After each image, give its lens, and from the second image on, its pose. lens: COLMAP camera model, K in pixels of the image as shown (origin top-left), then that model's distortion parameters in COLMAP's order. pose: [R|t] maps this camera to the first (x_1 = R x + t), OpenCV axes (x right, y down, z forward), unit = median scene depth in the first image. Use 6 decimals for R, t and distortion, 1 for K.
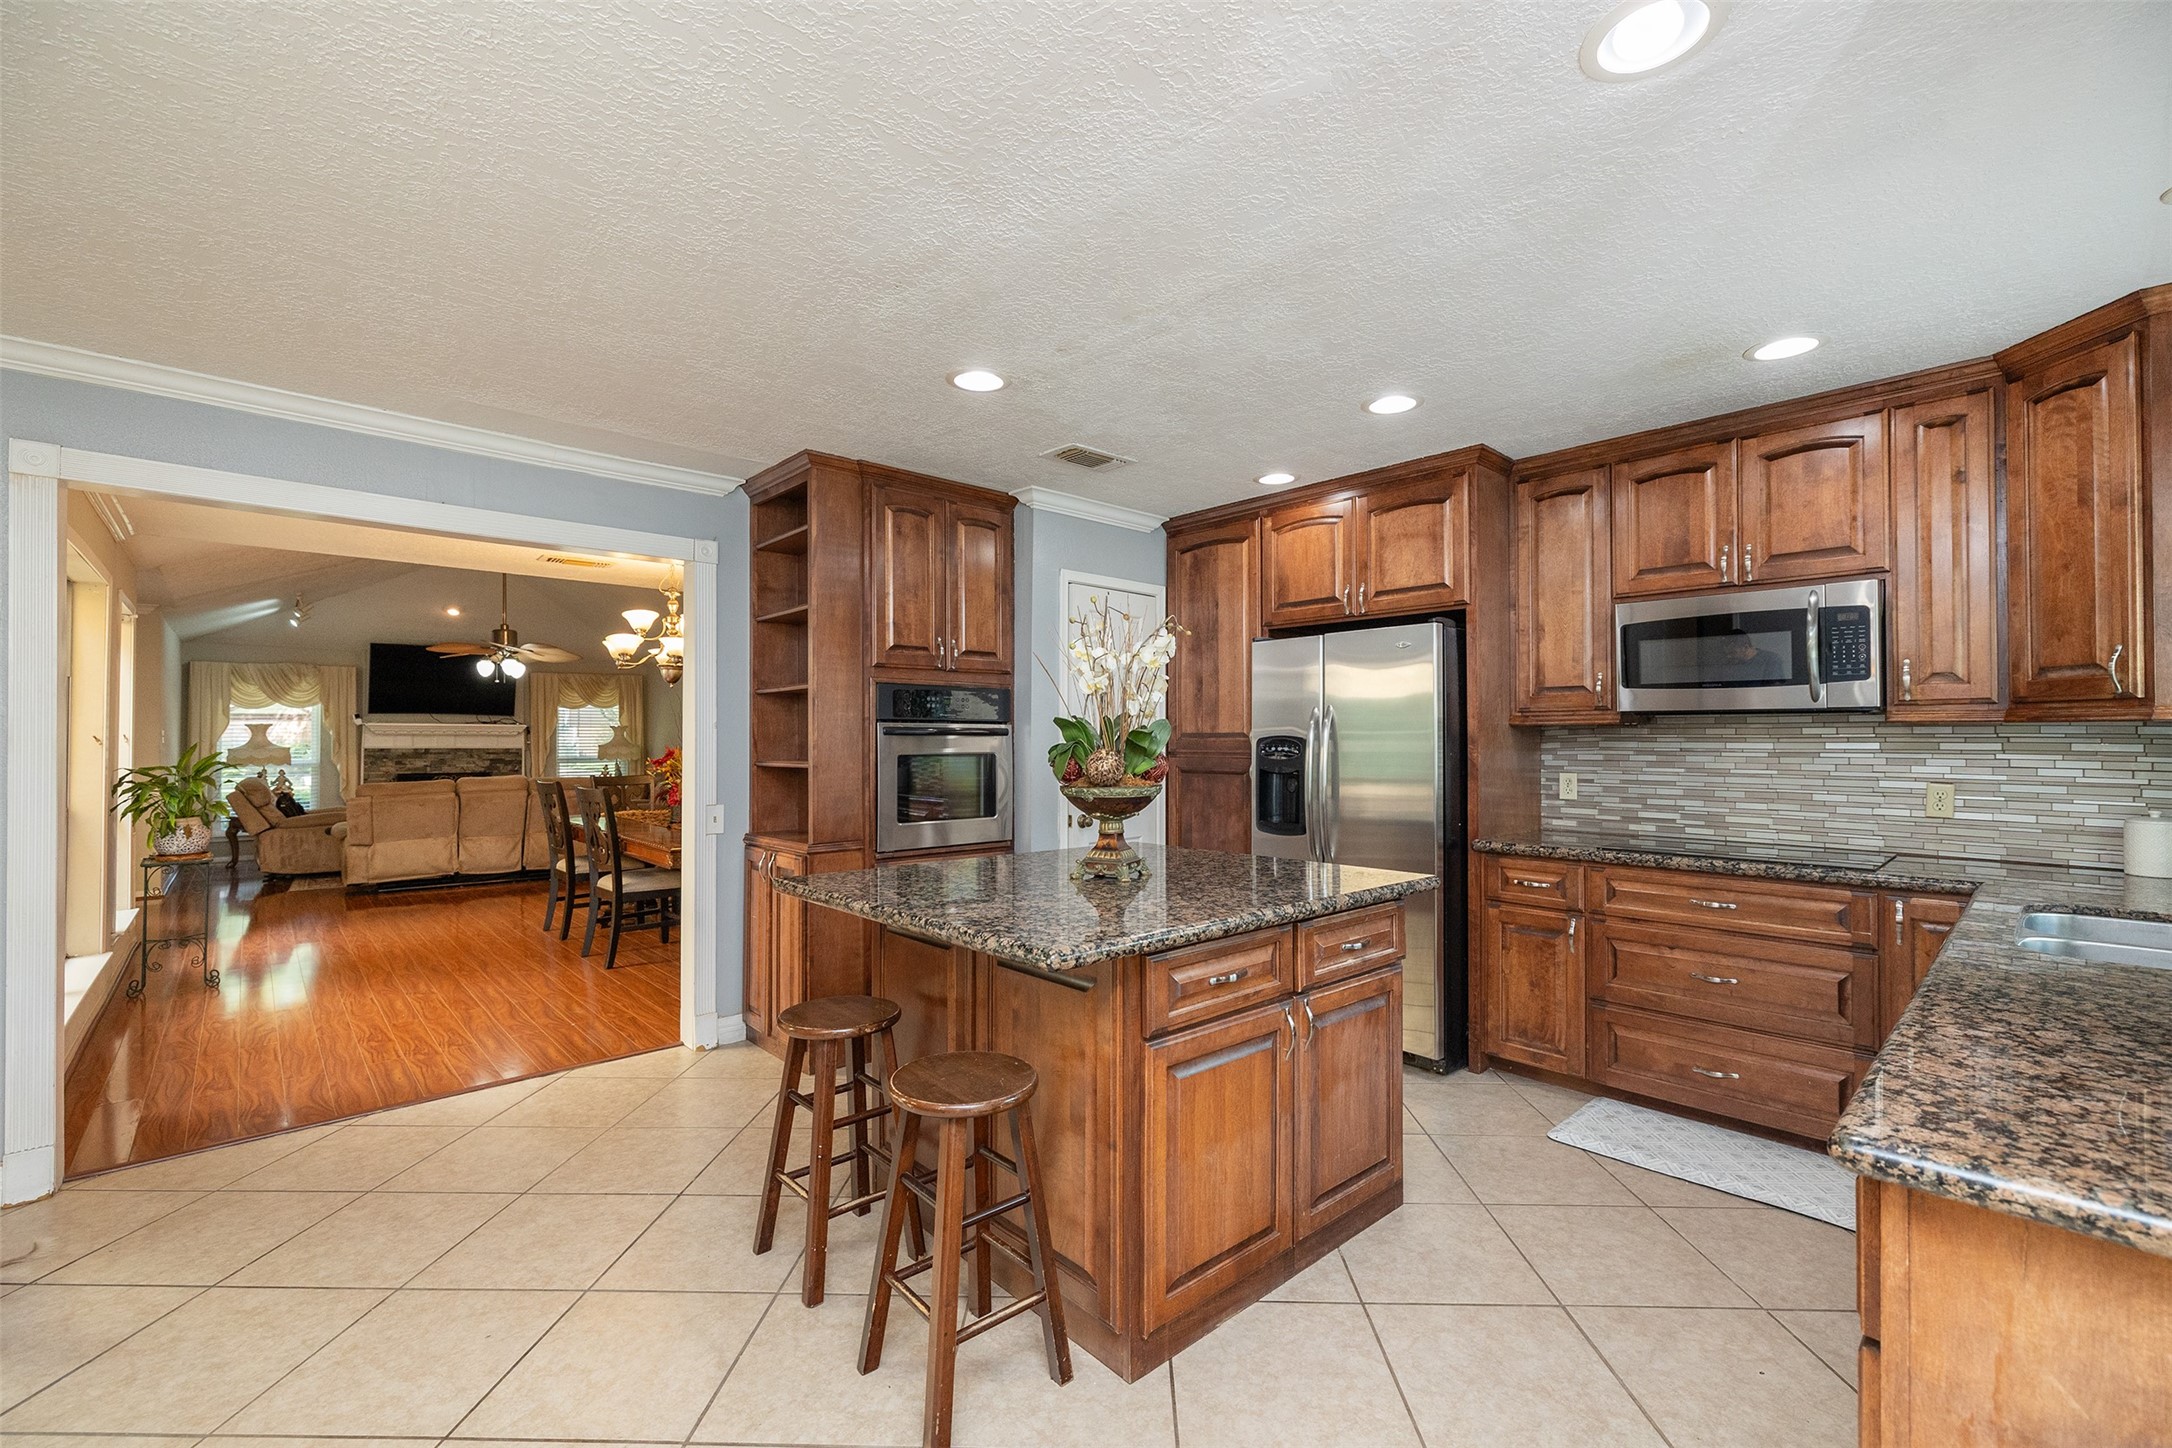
lens RADIAL K [[908.4, 0, 1093.3], [0, 908.4, 723.4], [0, 0, 1]] dist [0.001472, -0.000049]
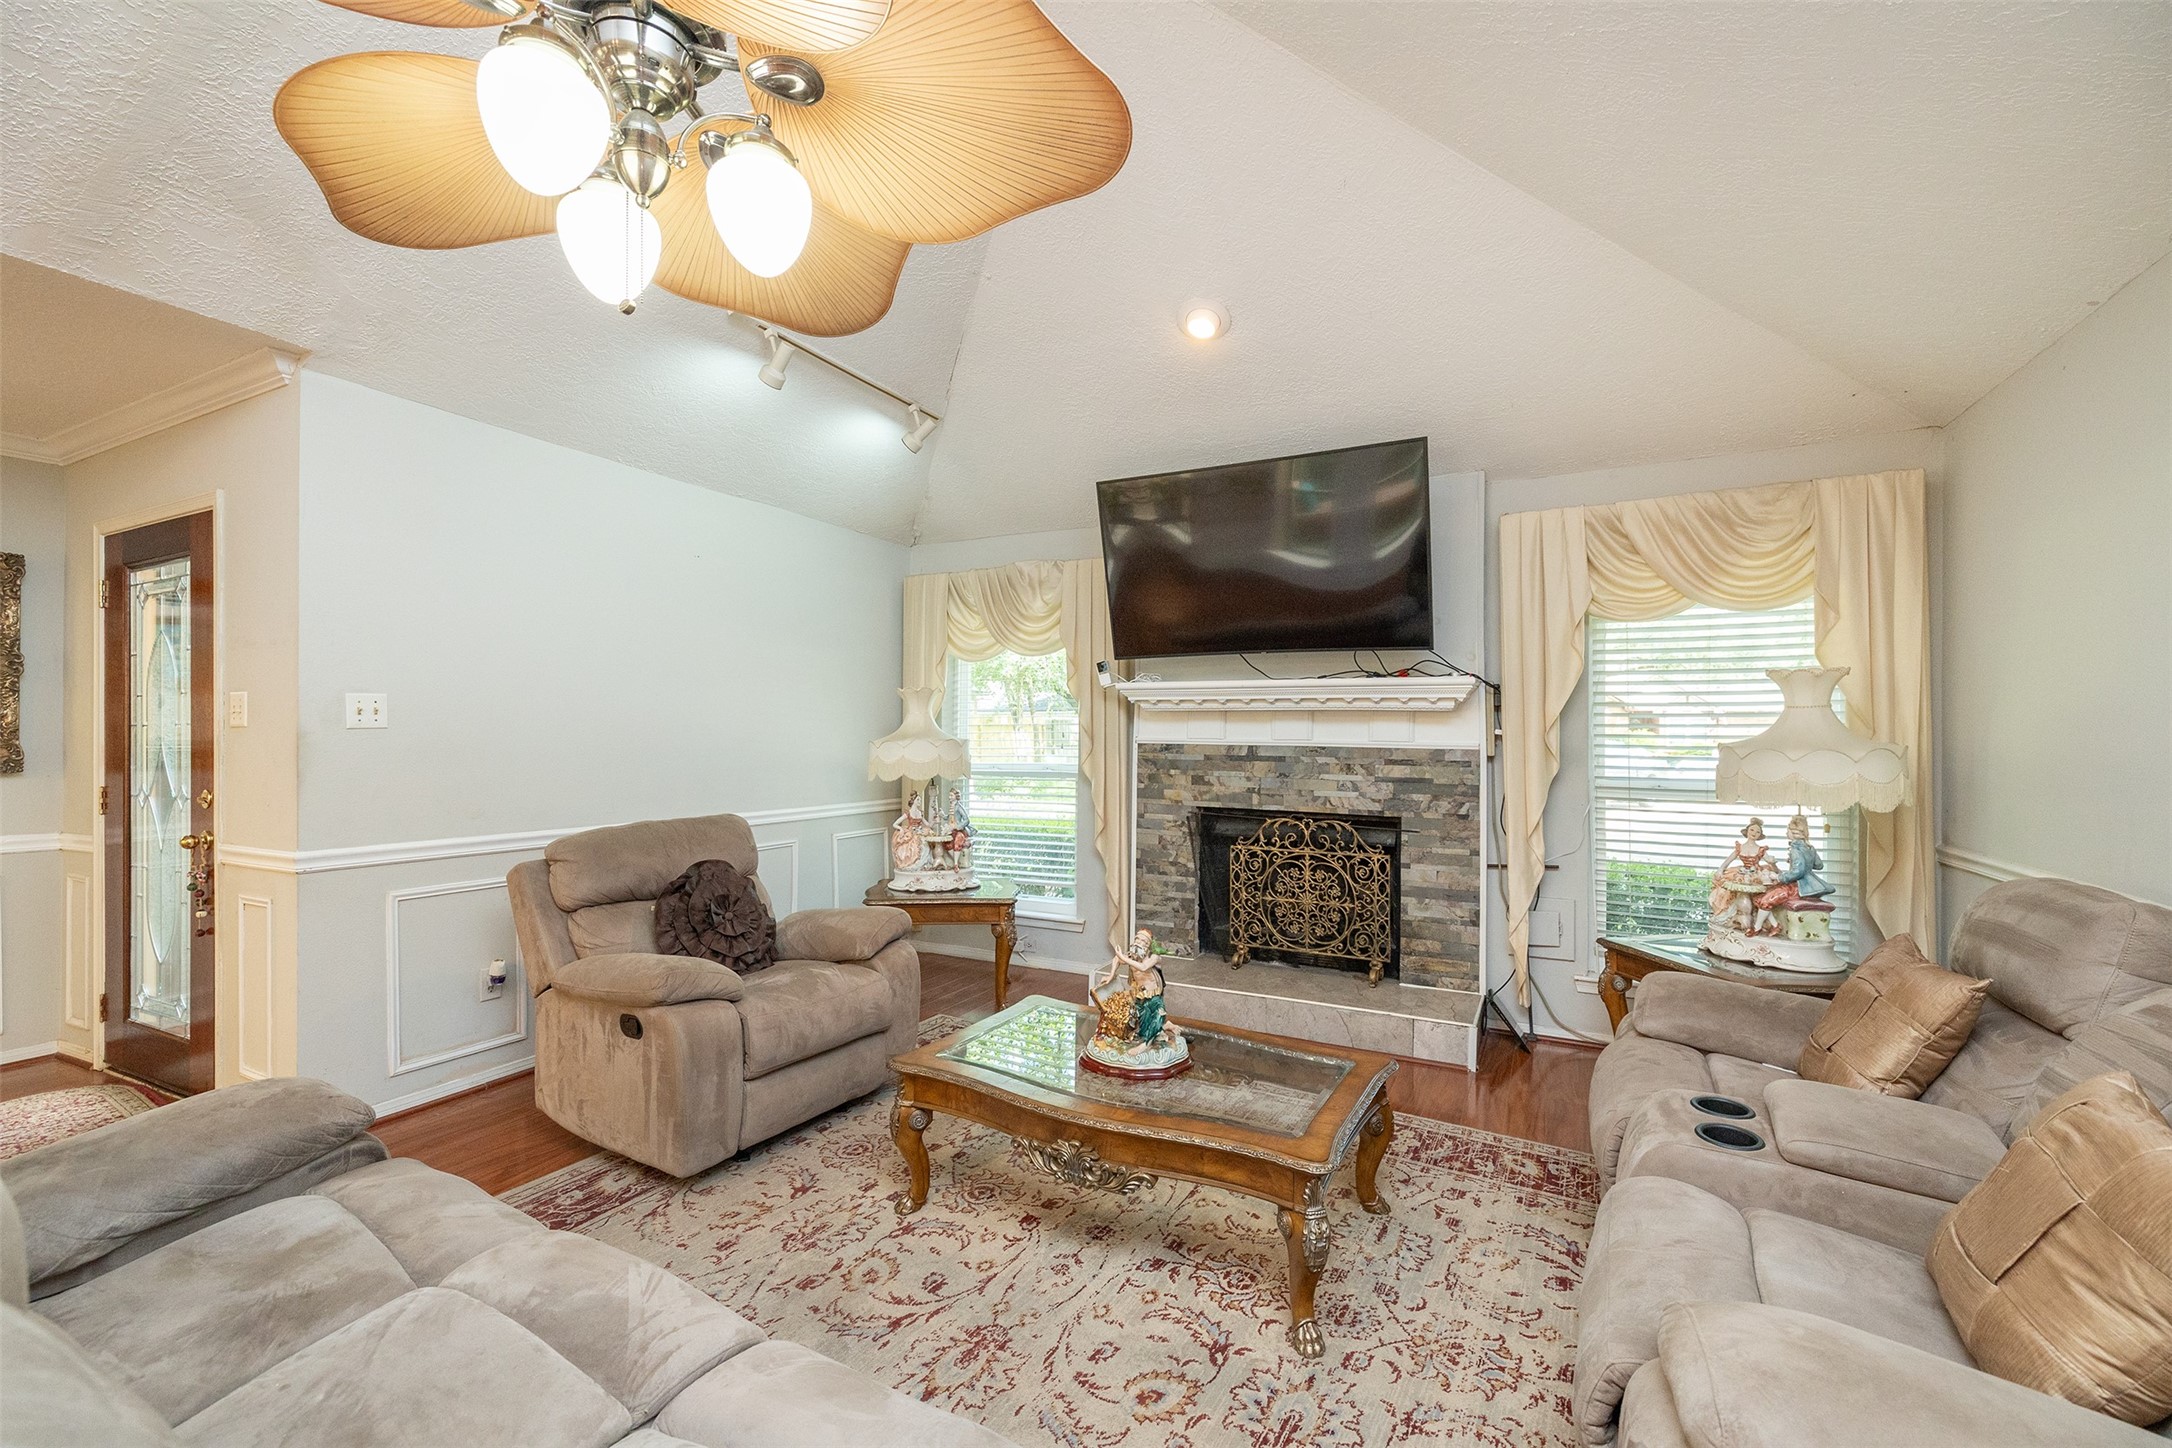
lens RADIAL K [[908.4, 0, 1096.7], [0, 908.4, 718.3], [0, 0, 1]] dist [0.001472, -0.000049]
pose [[0.347106, -0.008954, -0.937783, -1.326137], [0.014748, 0.999883, -0.004089, 0.055638], [0.937710, -0.012411, 0.347197, 2.734870]]
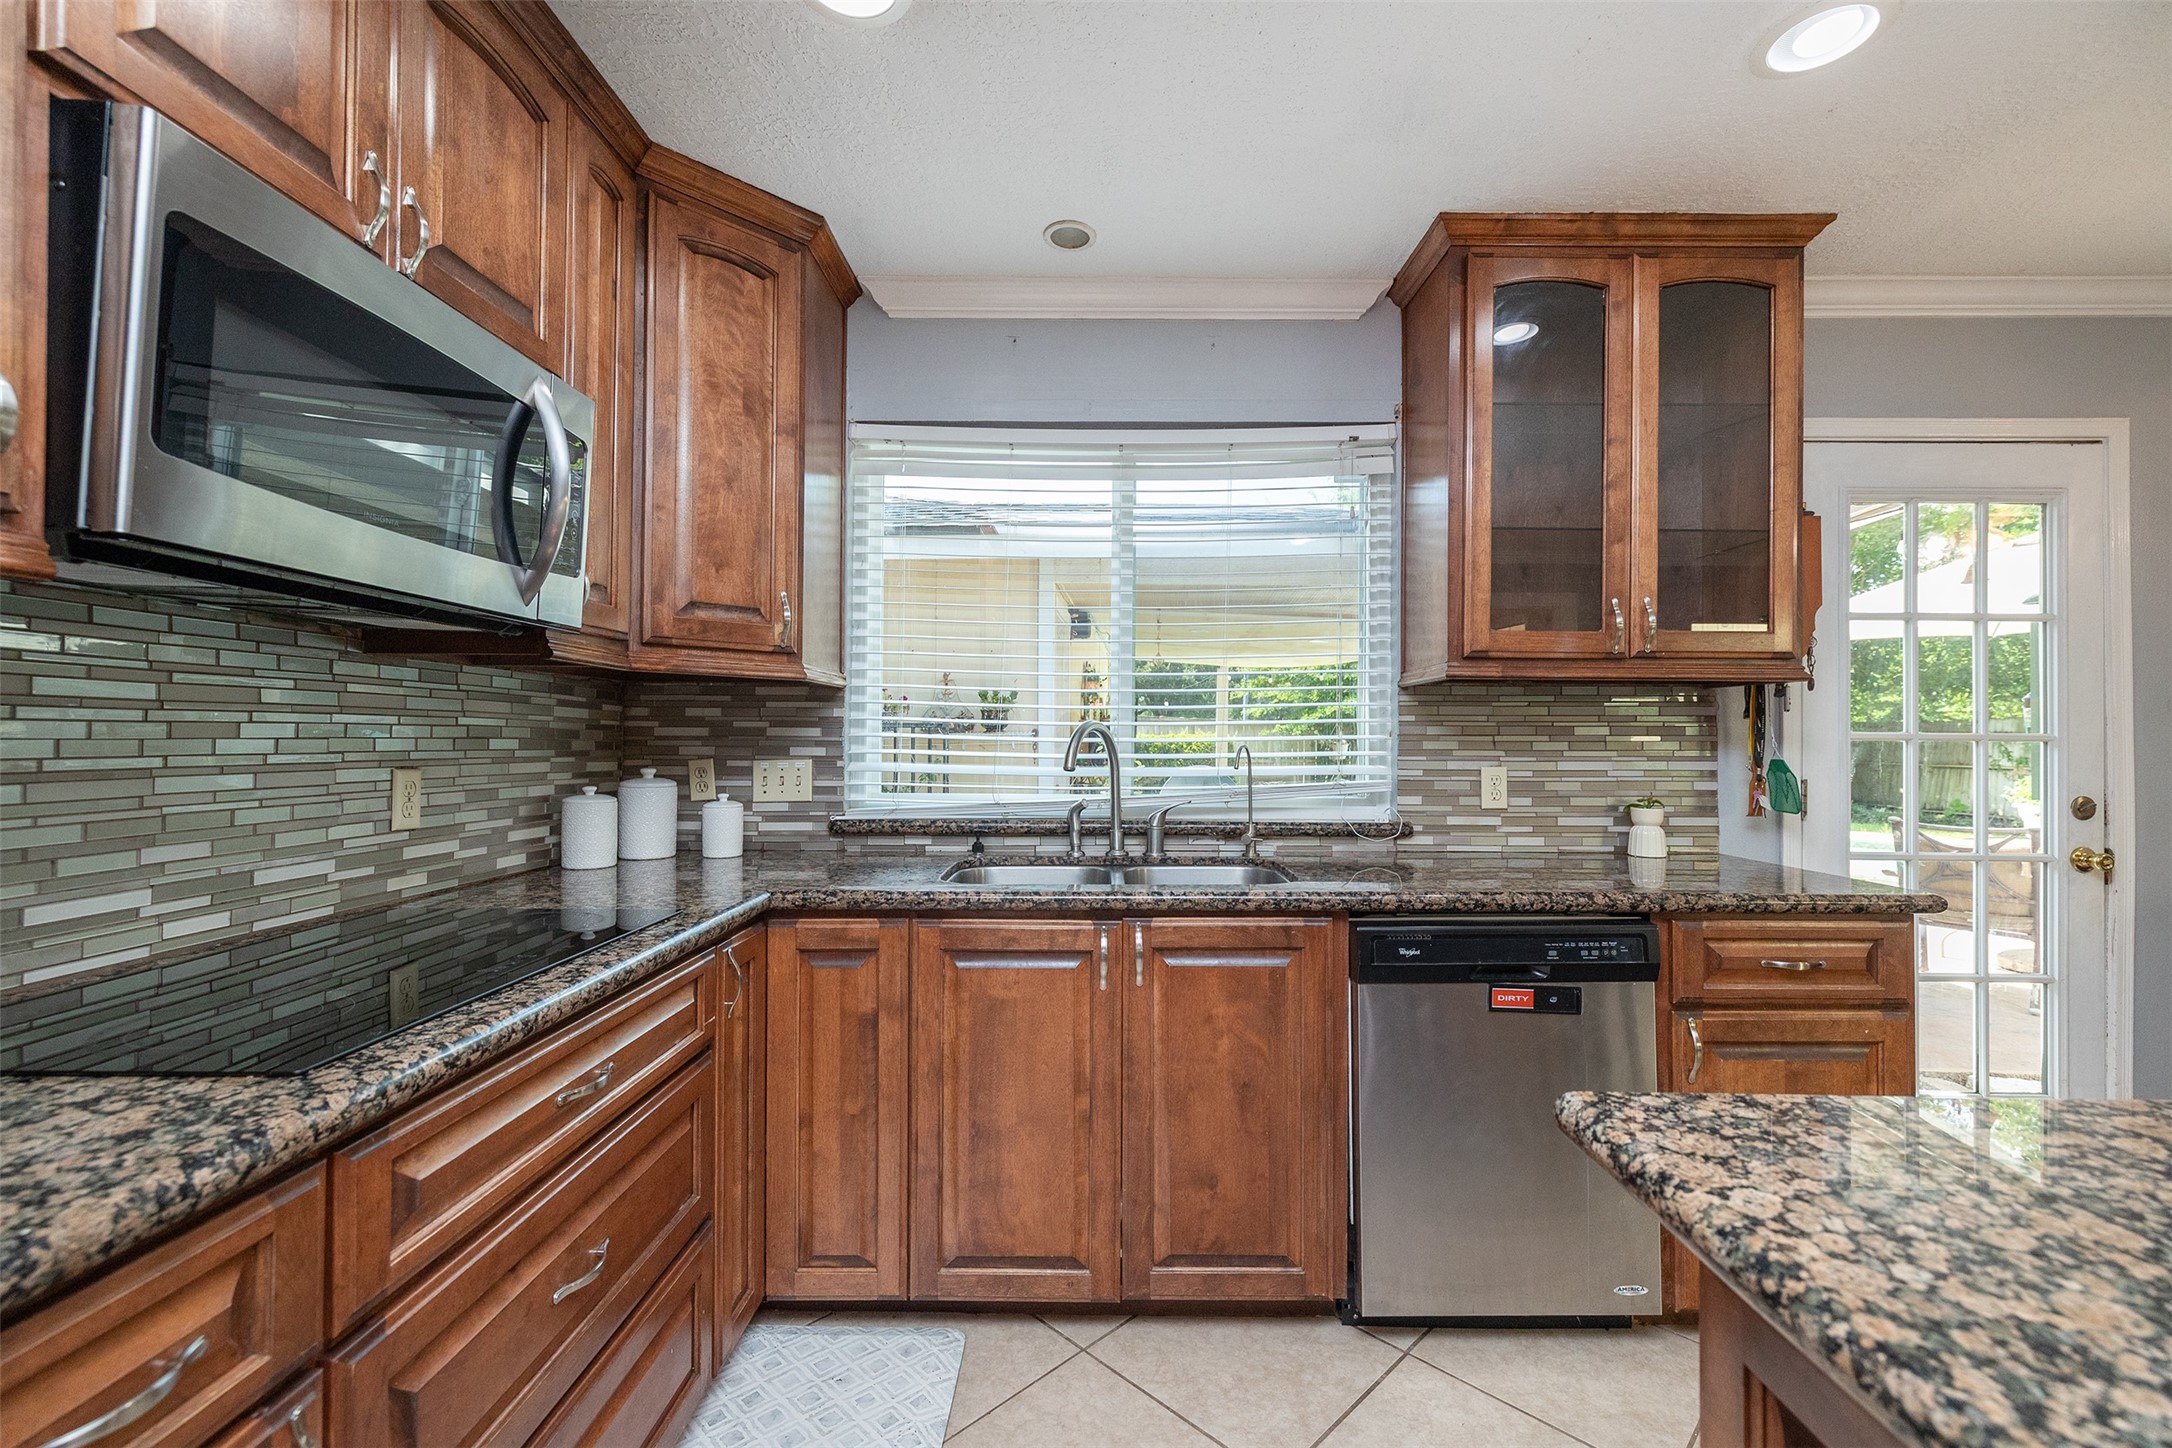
lens RADIAL K [[908.4, 0, 1091.5], [0, 908.4, 725.6], [0, 0, 1]] dist [0.001472, -0.000049]
pose [[-0.725163, 0.005164, 0.688558, 0.225256], [-0.014761, 0.999626, -0.023043, 0.043369], [-0.688419, -0.026874, -0.724815, 1.053156]]
